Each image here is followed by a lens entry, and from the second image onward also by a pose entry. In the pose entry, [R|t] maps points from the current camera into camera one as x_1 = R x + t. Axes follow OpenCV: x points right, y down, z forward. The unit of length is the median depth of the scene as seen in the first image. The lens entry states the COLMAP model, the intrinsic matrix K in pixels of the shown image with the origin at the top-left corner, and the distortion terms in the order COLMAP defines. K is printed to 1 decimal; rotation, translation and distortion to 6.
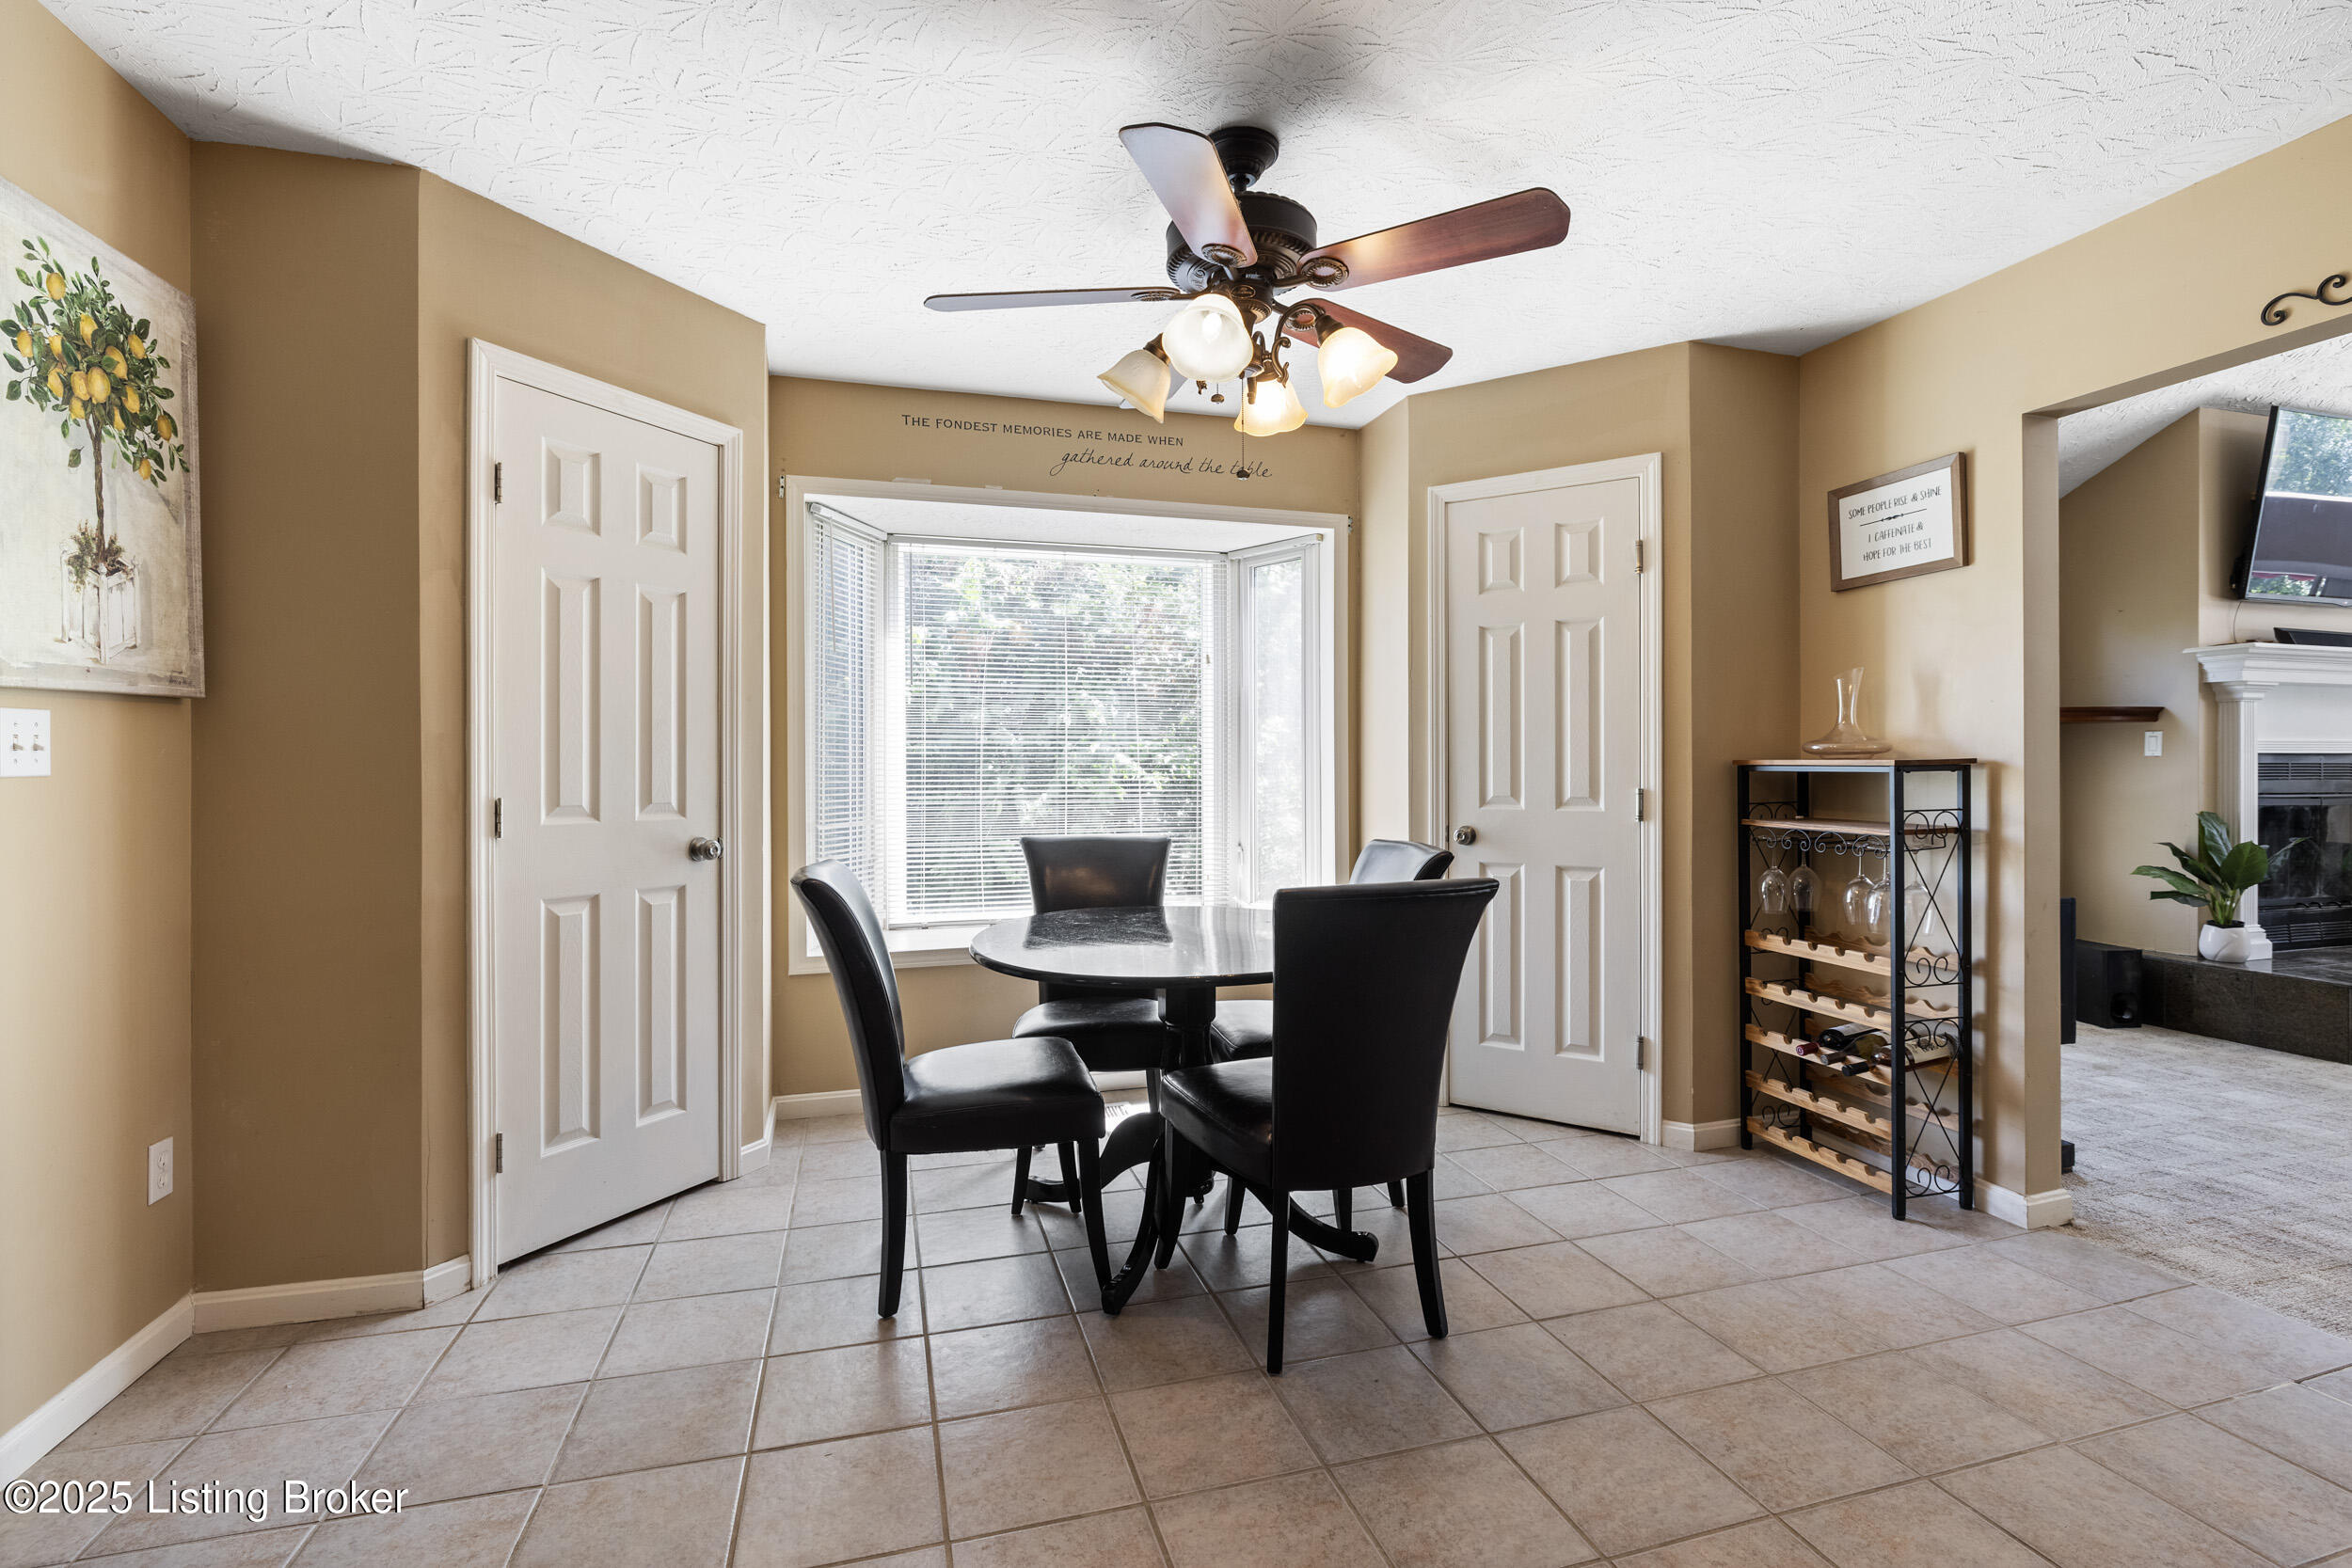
lens RADIAL K [[1059.6, 0, 1183.3], [0, 1059.6, 771.9], [0, 0, 1]] dist [-0.012340, 0.003615]
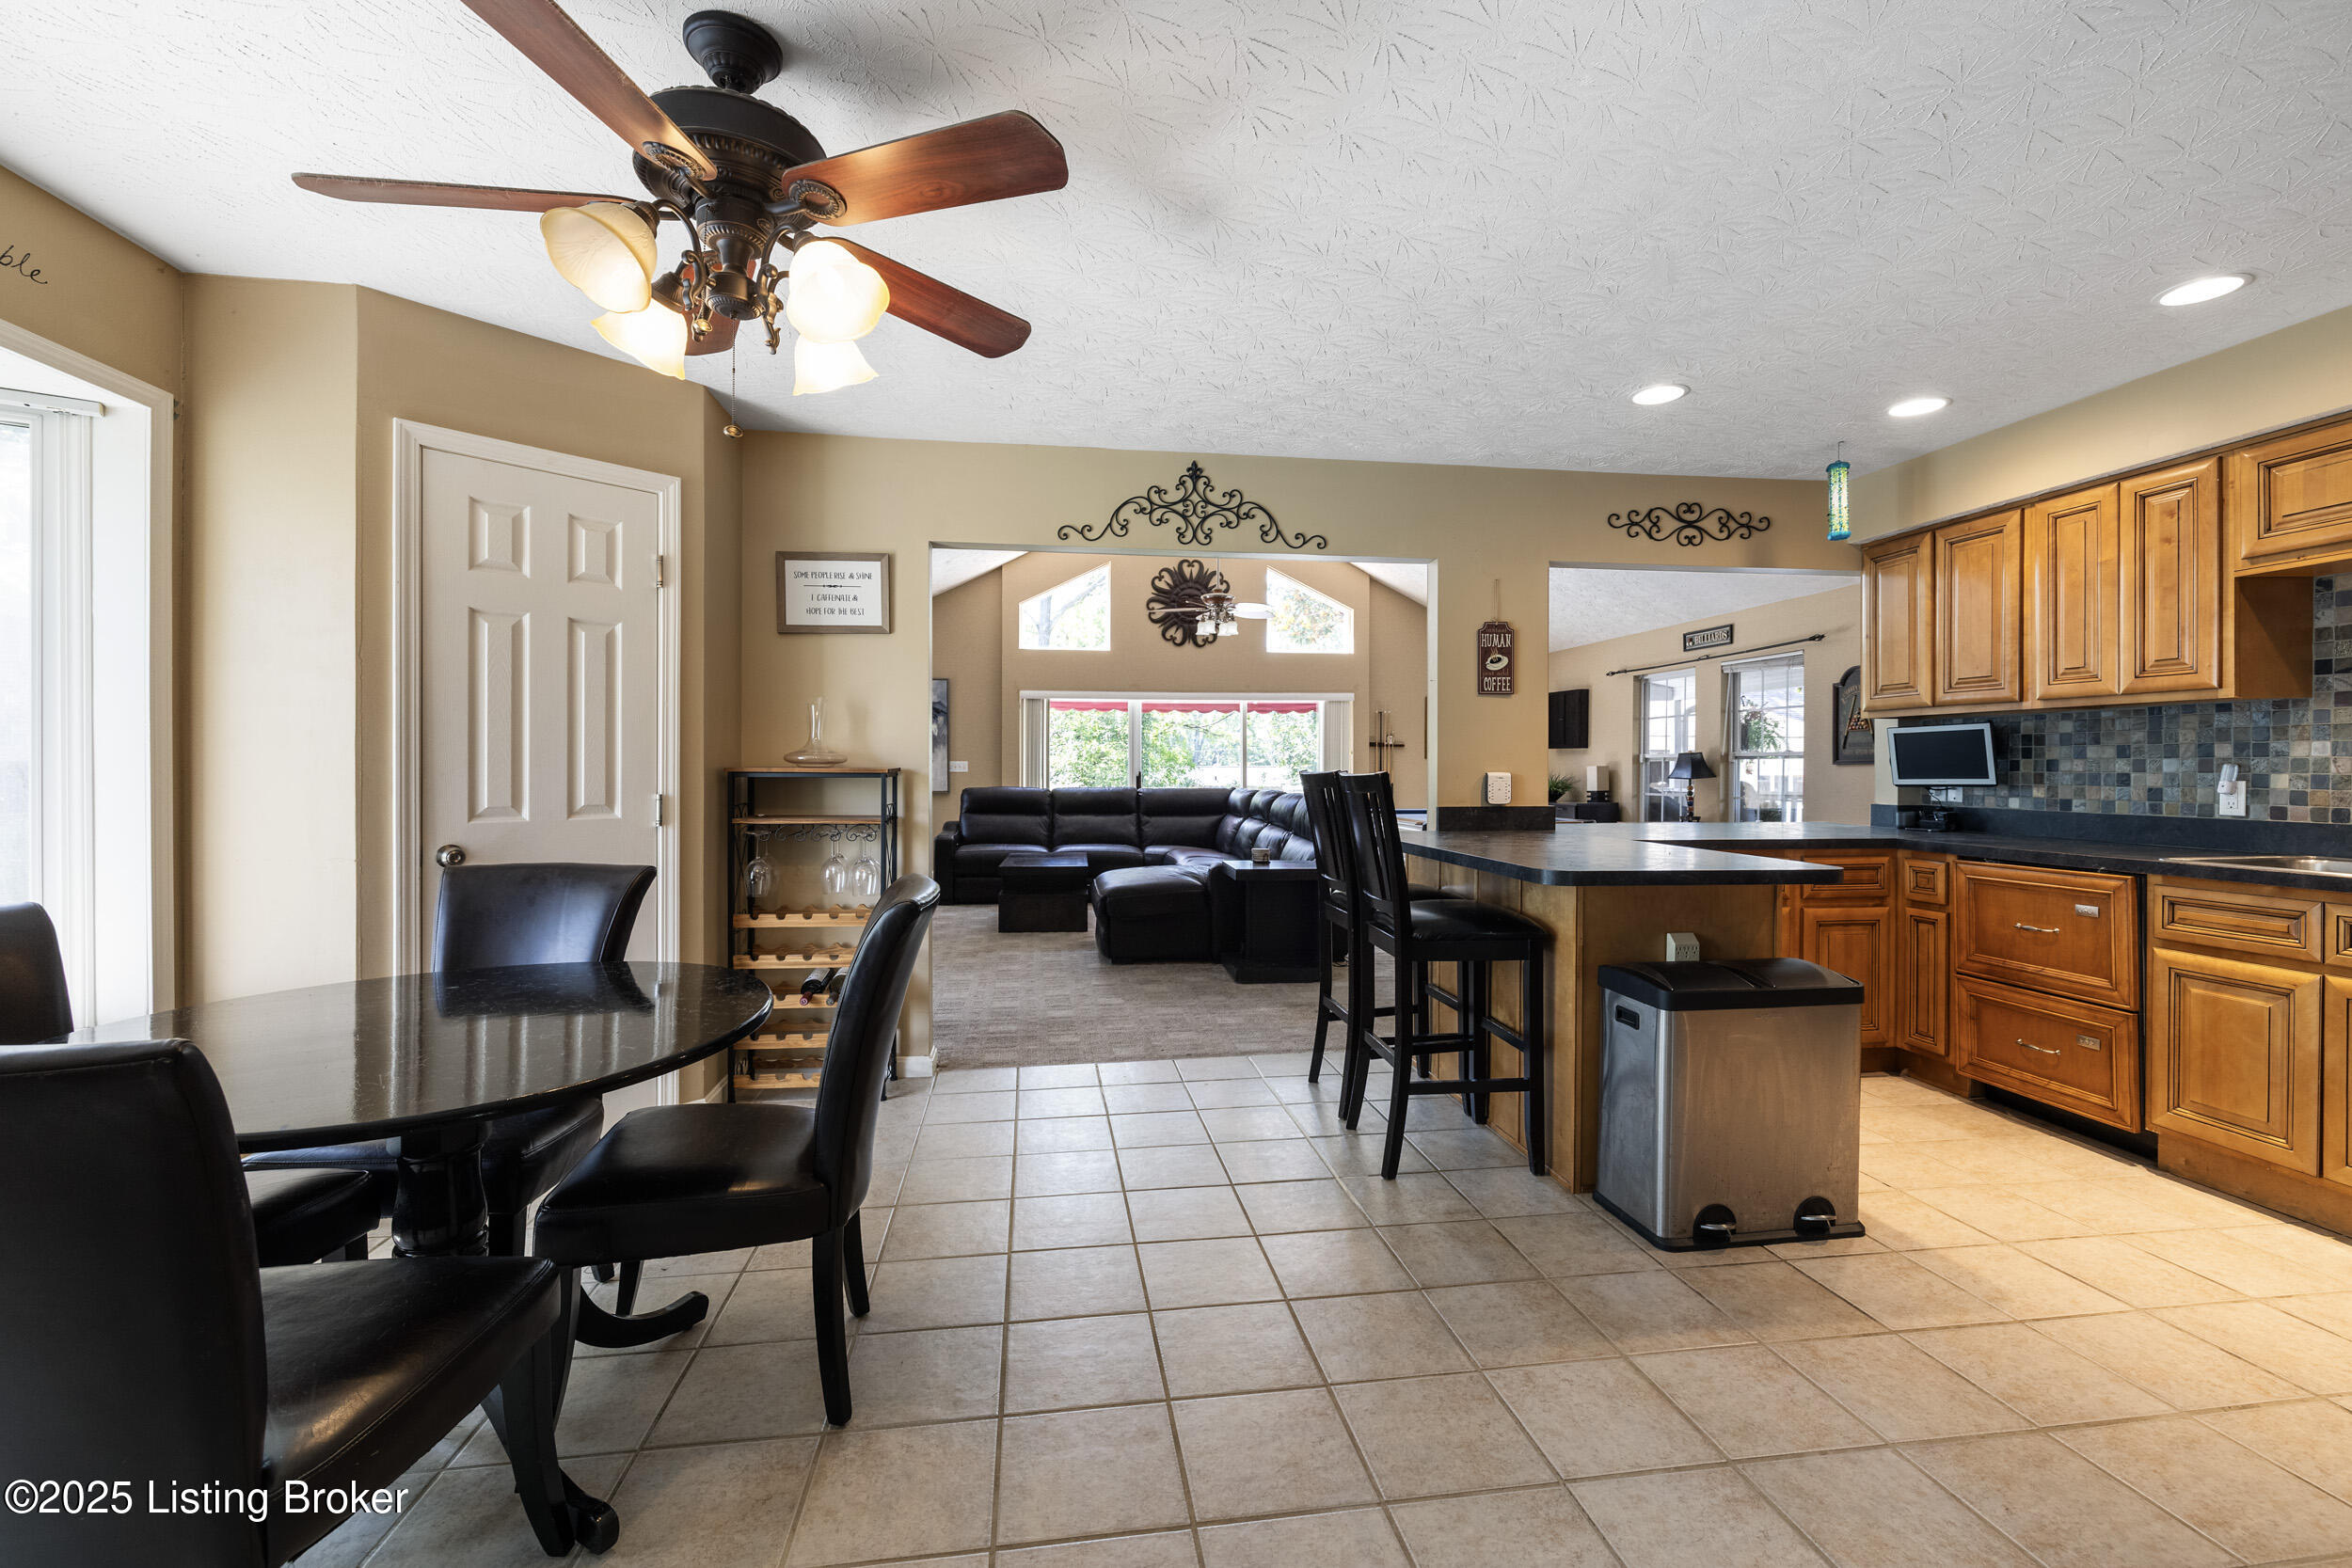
lens RADIAL K [[1000.8, 0, 1167.4], [0, 1000.8, 769.9], [0, 0, 1]] dist [0.003168, -0.001174]
pose [[0.146196, 0.001742, 0.989254, -0.482434], [0.002701, 0.999994, -0.002160, -0.004969], [-0.989252, 0.002988, 0.146191, 0.373121]]
